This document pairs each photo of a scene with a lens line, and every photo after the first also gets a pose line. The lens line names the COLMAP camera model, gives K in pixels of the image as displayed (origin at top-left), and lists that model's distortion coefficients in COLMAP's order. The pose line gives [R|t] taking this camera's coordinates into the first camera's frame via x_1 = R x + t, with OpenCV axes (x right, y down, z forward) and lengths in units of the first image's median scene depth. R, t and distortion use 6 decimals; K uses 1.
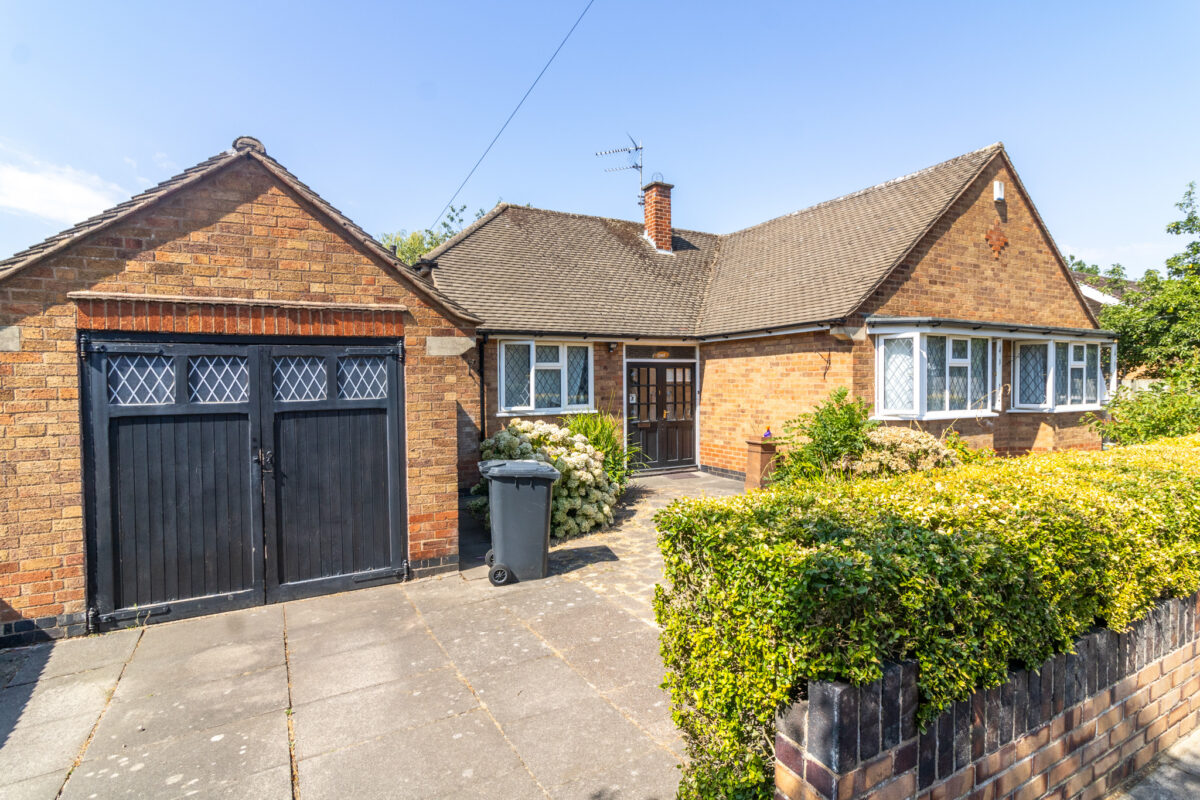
lens RADIAL K [[616.0, 0, 609.0], [0, 616.0, 405.2], [0, 0, 1]] dist [0.000432, 0.000389]
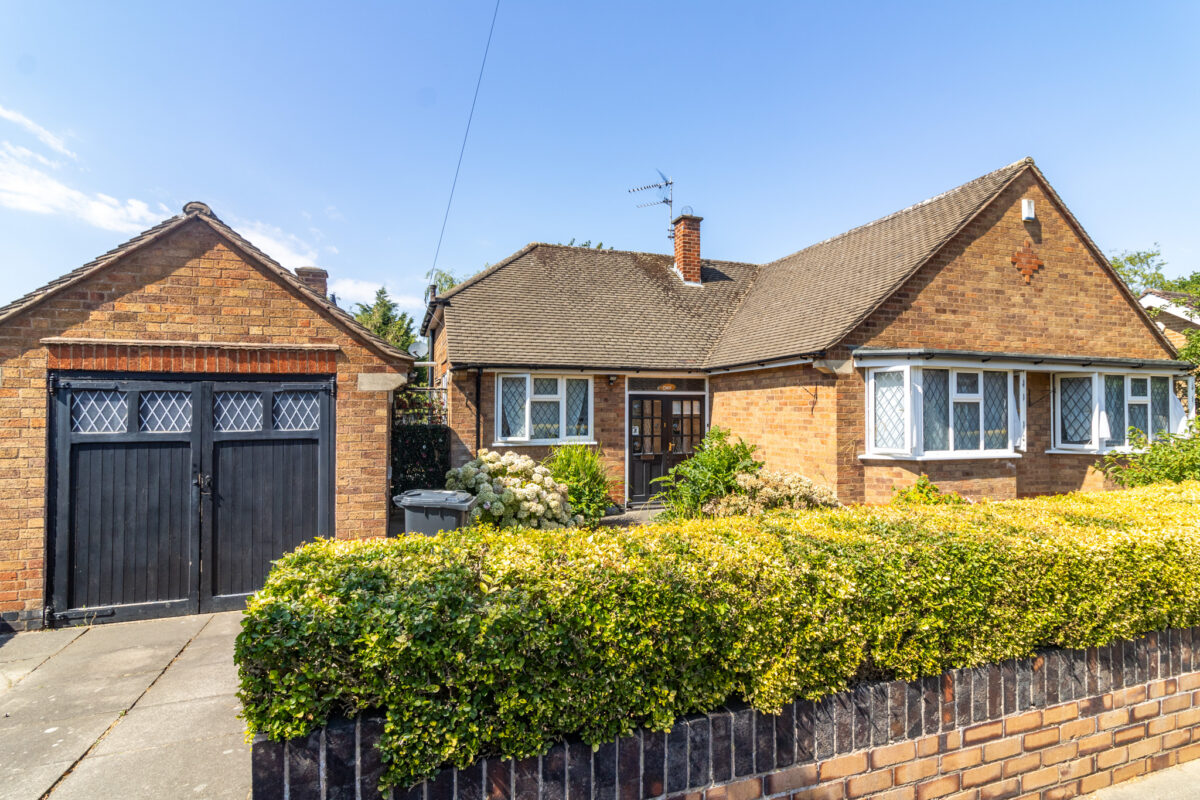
lens RADIAL K [[616.0, 0, 689.7], [0, 616.0, 402.6], [0, 0, 1]] dist [0.000432, 0.000389]
pose [[0.983663, 0.008877, -0.179802, 0.344318], [-0.016829, 0.998944, -0.042748, -0.016879], [0.179233, 0.045076, 0.982773, 0.030886]]
